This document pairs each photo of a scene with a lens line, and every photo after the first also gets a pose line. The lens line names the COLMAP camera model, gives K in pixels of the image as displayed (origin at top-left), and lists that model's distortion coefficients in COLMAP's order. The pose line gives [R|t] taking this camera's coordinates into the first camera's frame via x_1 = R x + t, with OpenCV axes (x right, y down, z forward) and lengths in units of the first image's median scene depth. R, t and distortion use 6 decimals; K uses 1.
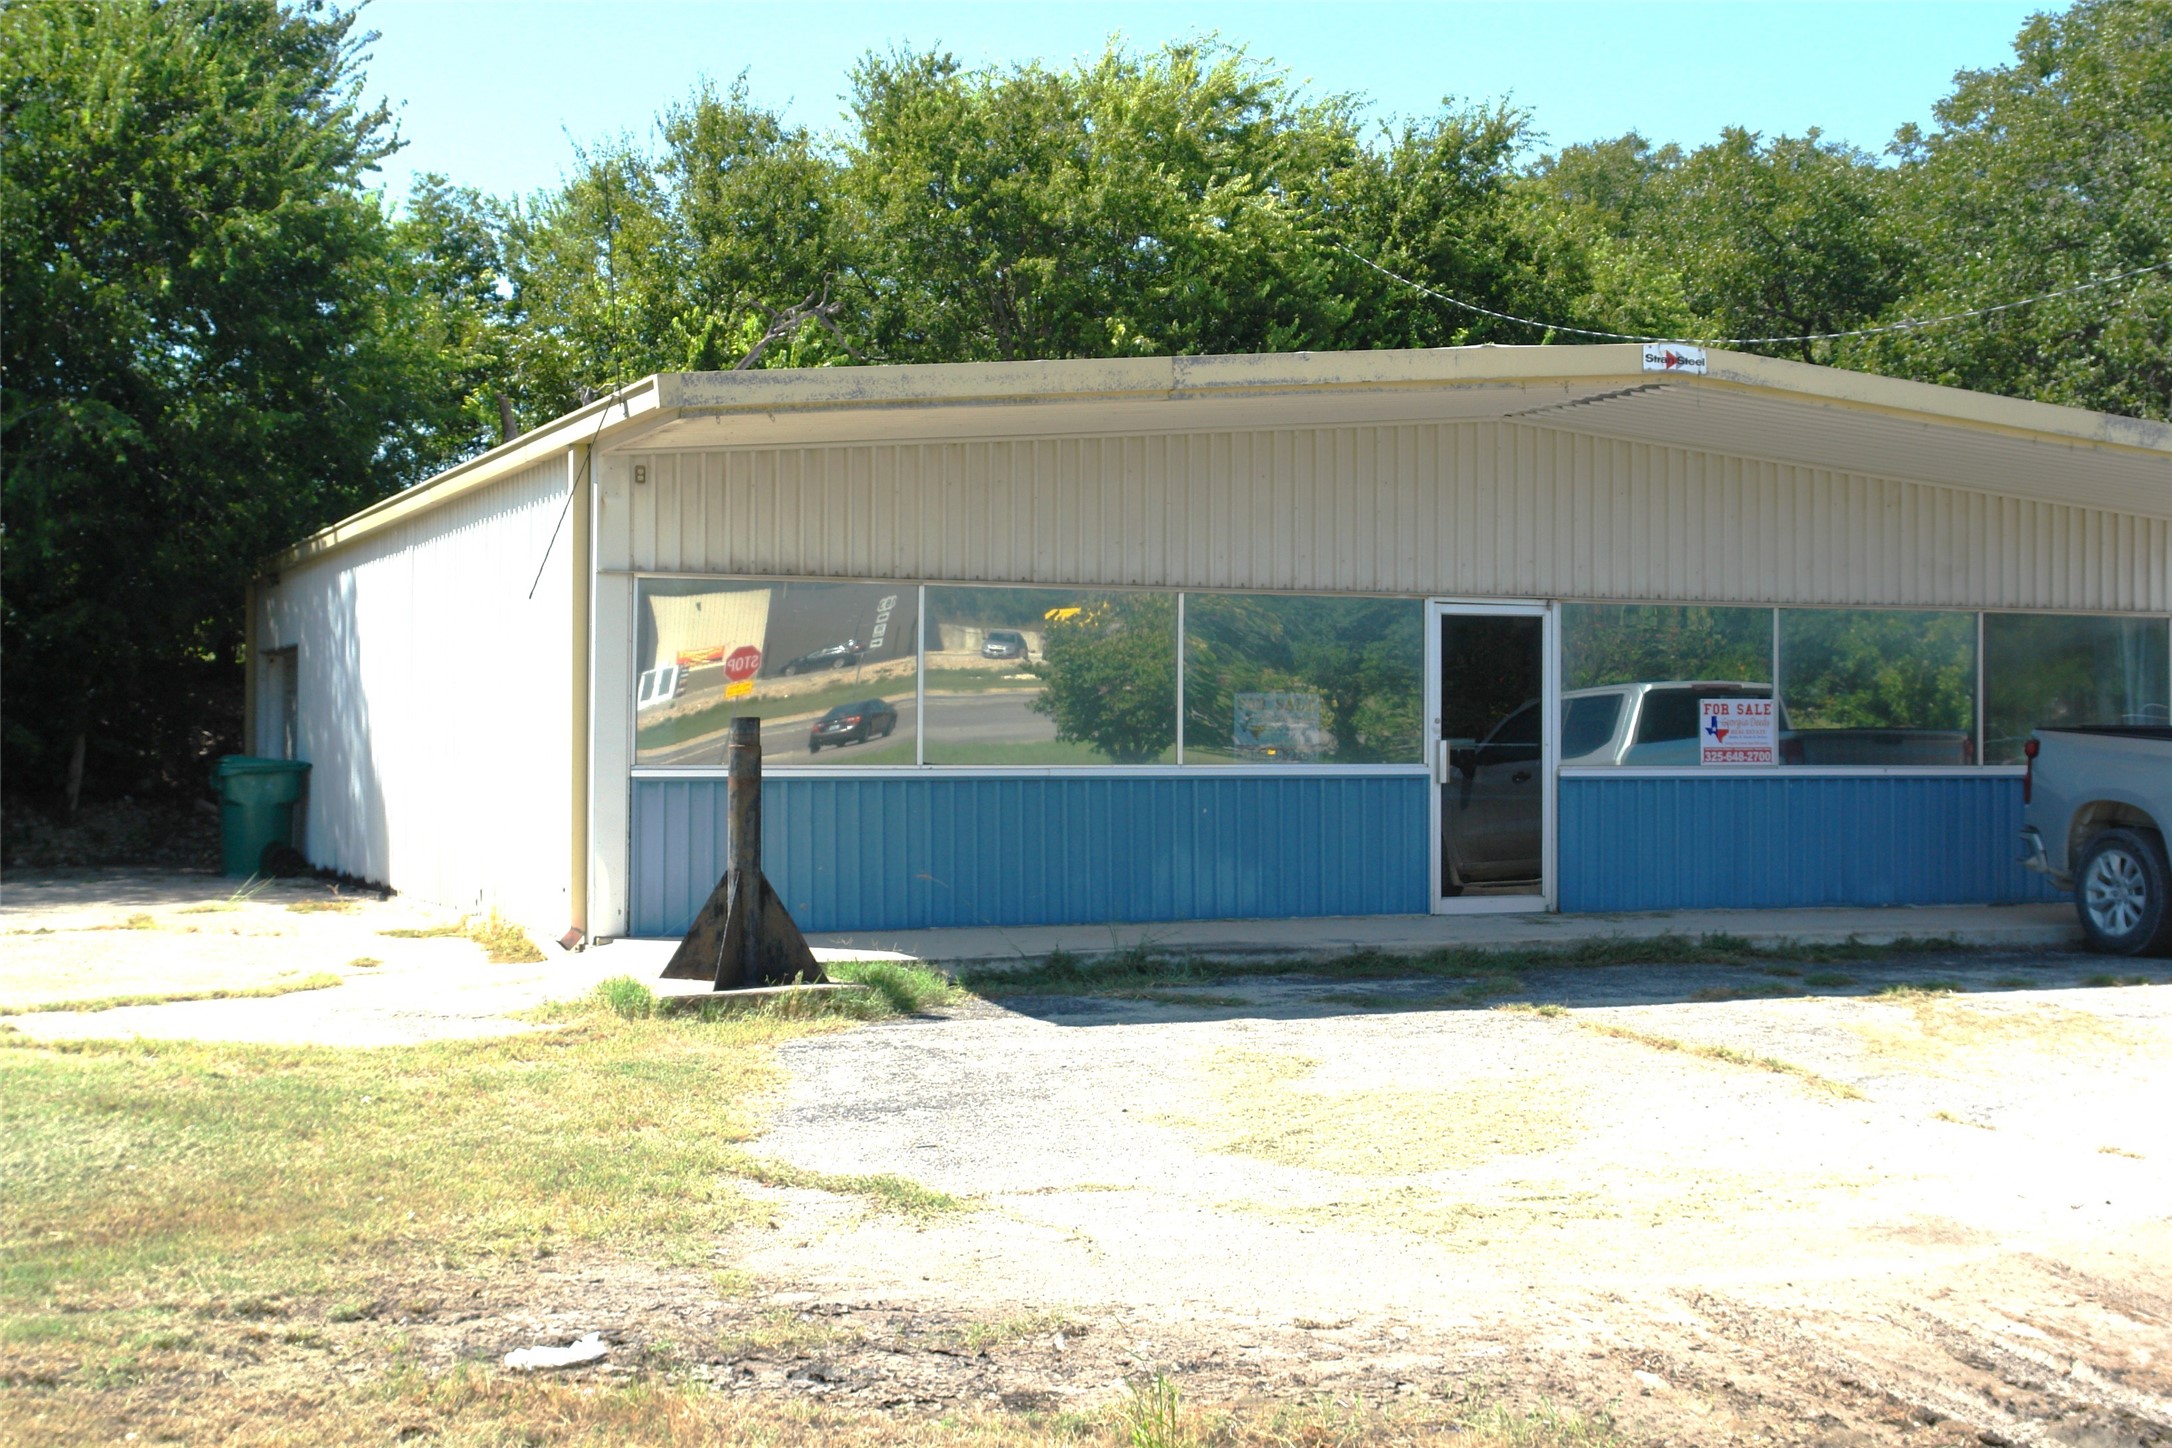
lens RADIAL K [[2847.4, 0, 1088.4], [0, 2847.4, 719.6], [0, 0, 1]] dist [0.077767, 0.000000]
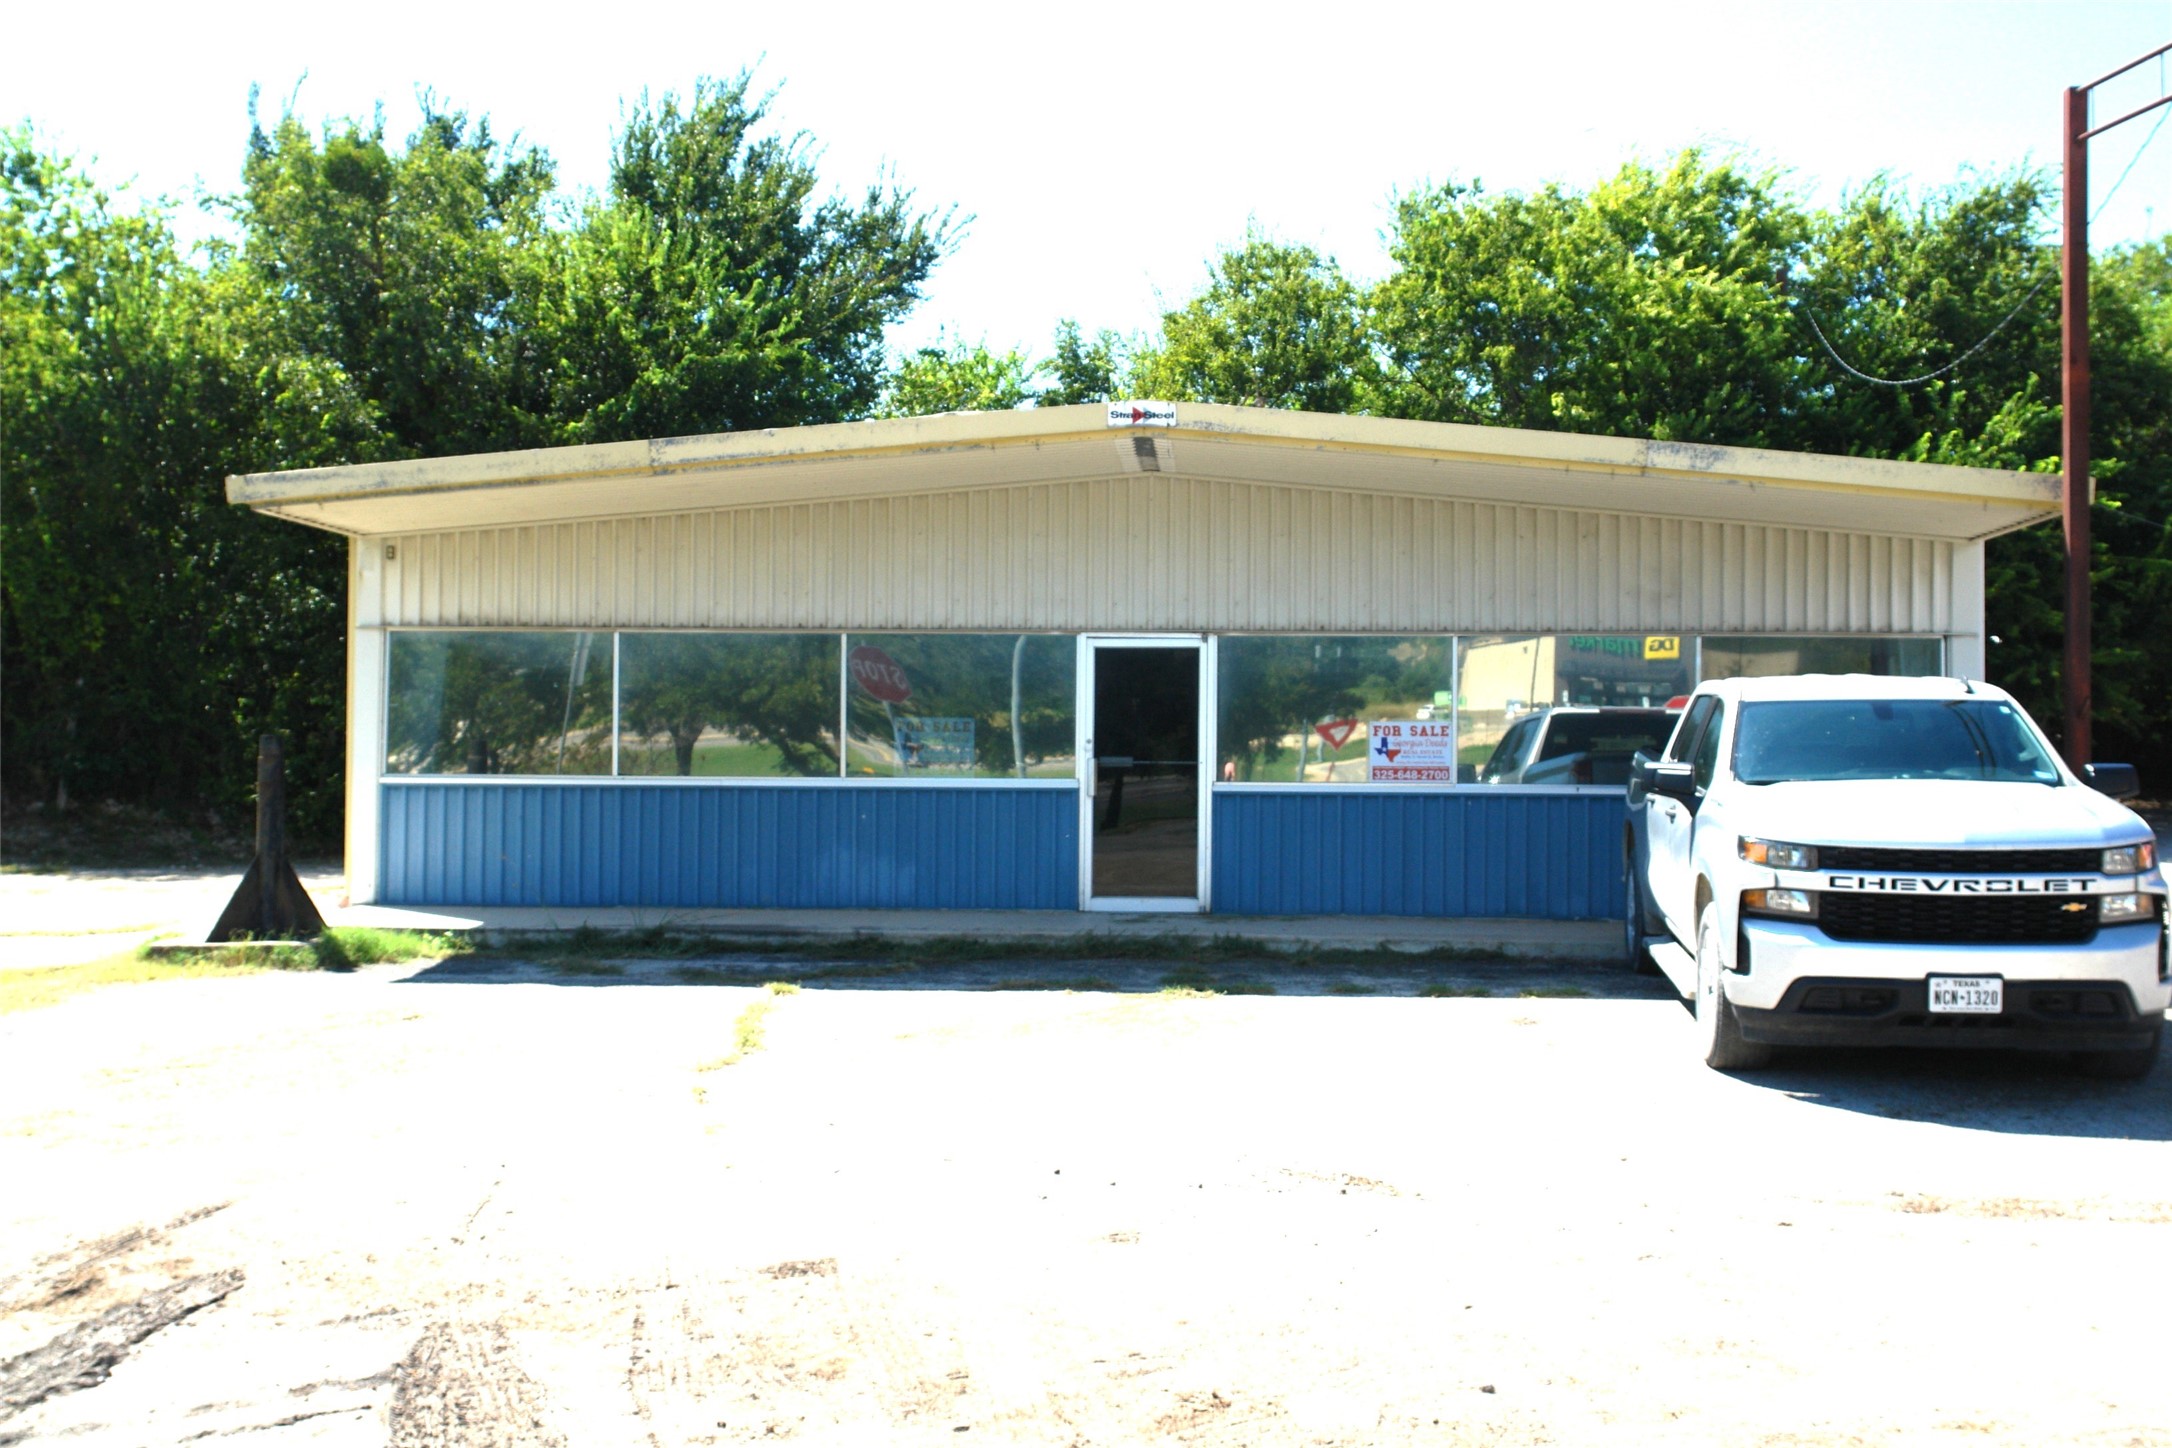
lens RADIAL K [[2325.7, 0, 1086.3], [0, 2325.7, 734.4], [0, 0, 1]] dist [0.006108, 0.000000]
pose [[0.886434, -0.000833, -0.462853, 0.568419], [-0.001883, 0.999984, -0.005406, 0.002794], [0.462850, 0.005663, 0.886418, 0.181103]]
